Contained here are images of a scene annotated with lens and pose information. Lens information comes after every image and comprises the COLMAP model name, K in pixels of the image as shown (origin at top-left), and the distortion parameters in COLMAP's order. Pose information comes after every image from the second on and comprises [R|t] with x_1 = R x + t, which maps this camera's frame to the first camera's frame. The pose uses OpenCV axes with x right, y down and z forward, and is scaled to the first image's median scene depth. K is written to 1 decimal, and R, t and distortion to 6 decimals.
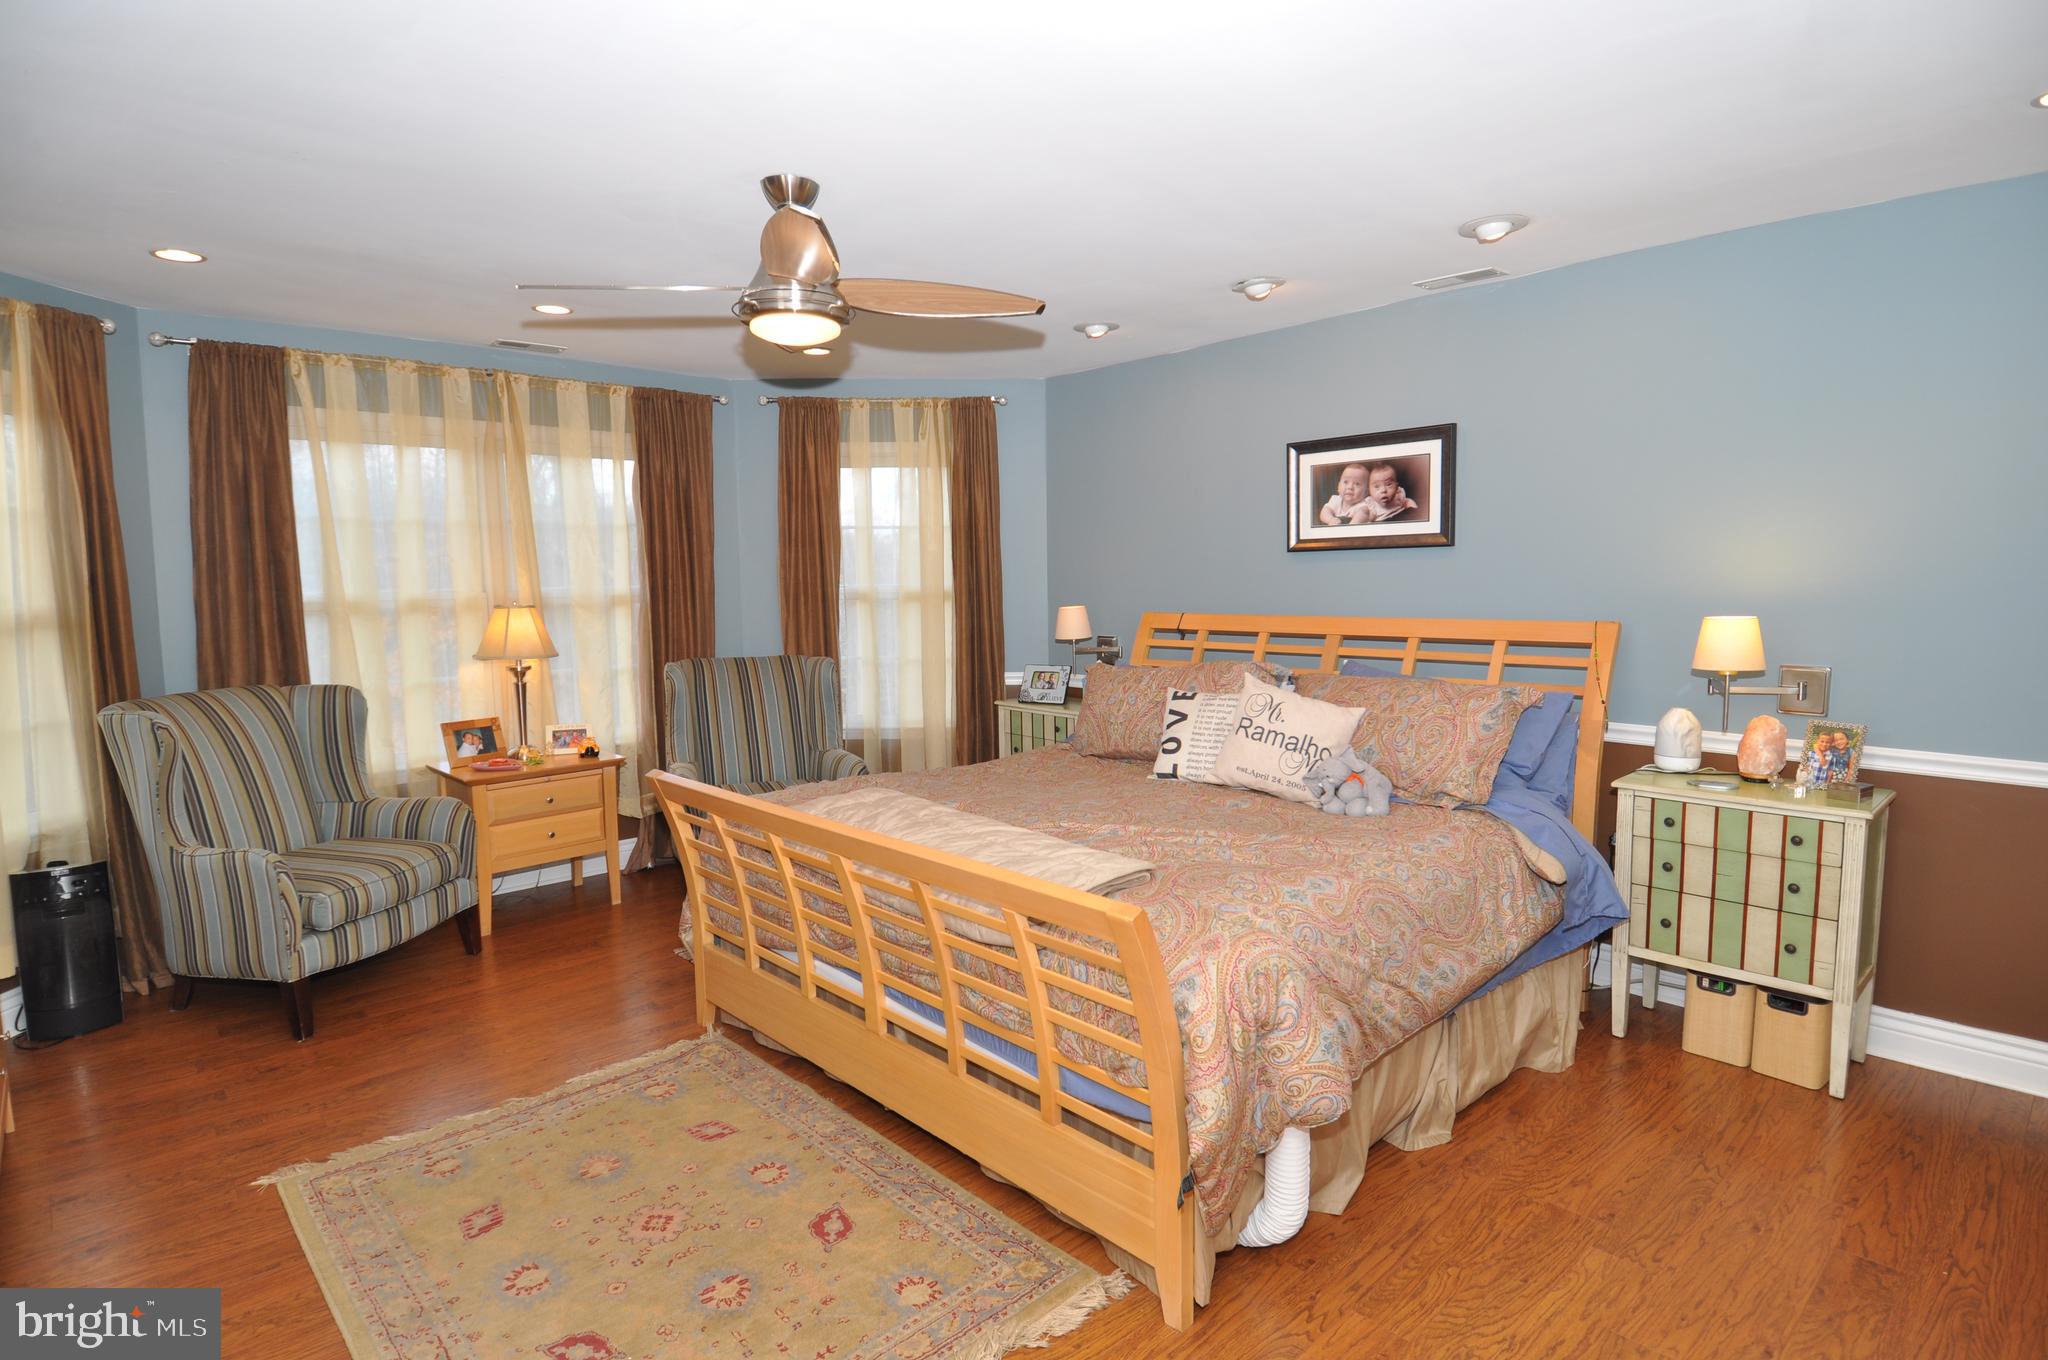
lens RADIAL K [[1052.0, 0, 1037.3], [0, 1052.0, 685.6], [0, 0, 1]] dist [0.000719, -0.029989]
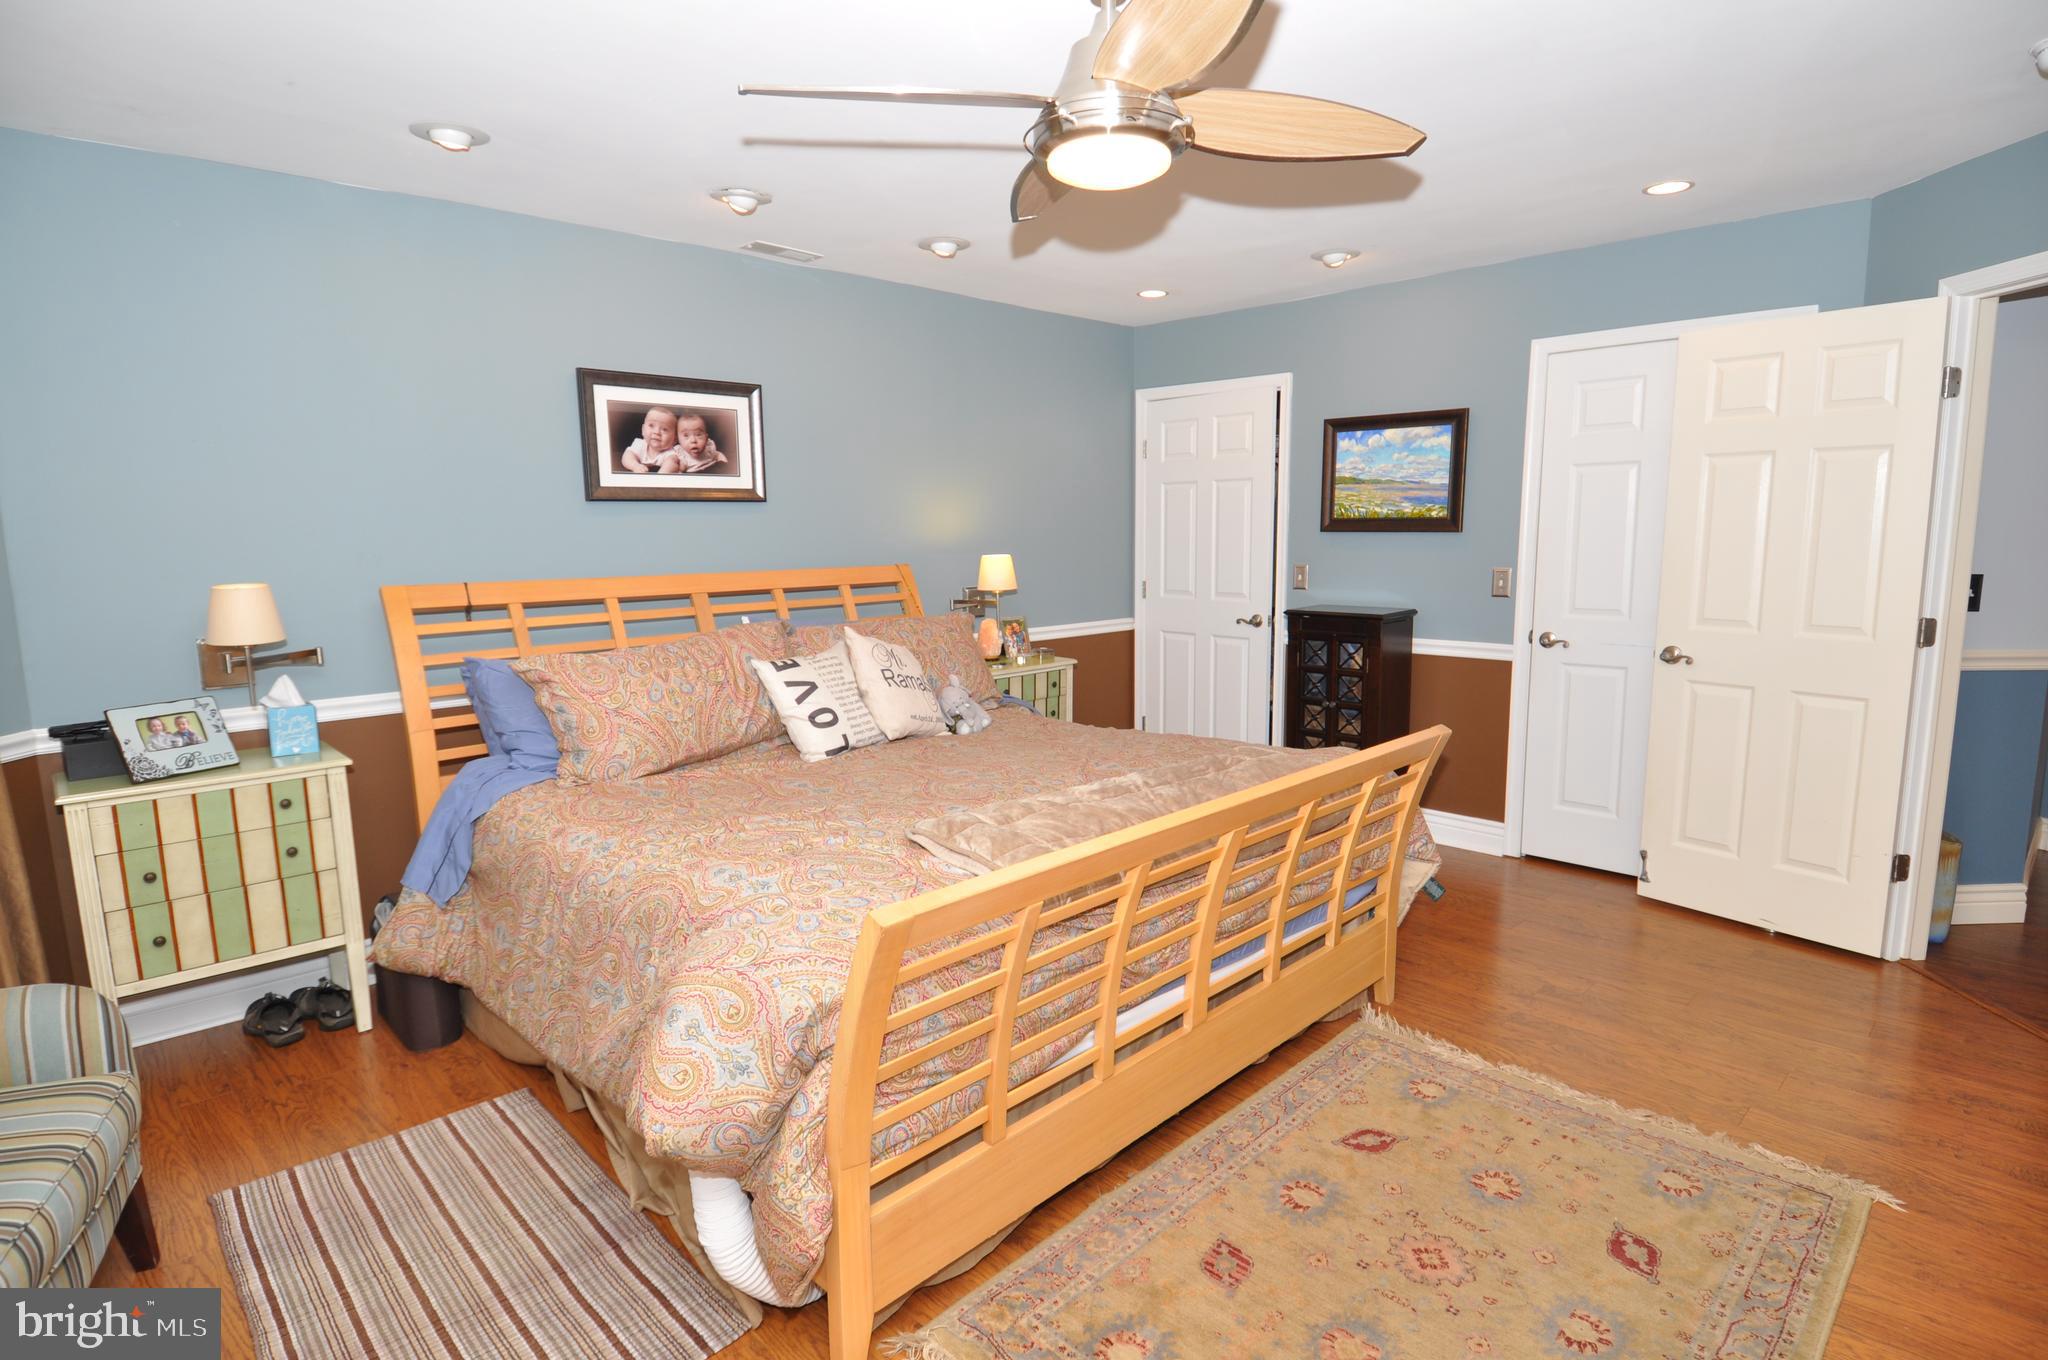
lens RADIAL K [[1048.8, 0, 1028.9], [0, 1048.8, 679.1], [0, 0, 1]] dist [0.049973, -0.053070]
pose [[-0.020313, -0.137379, 0.990310, -0.649882], [0.112334, 0.983929, 0.138798, -0.069375], [-0.993463, 0.114065, -0.004554, 0.713031]]
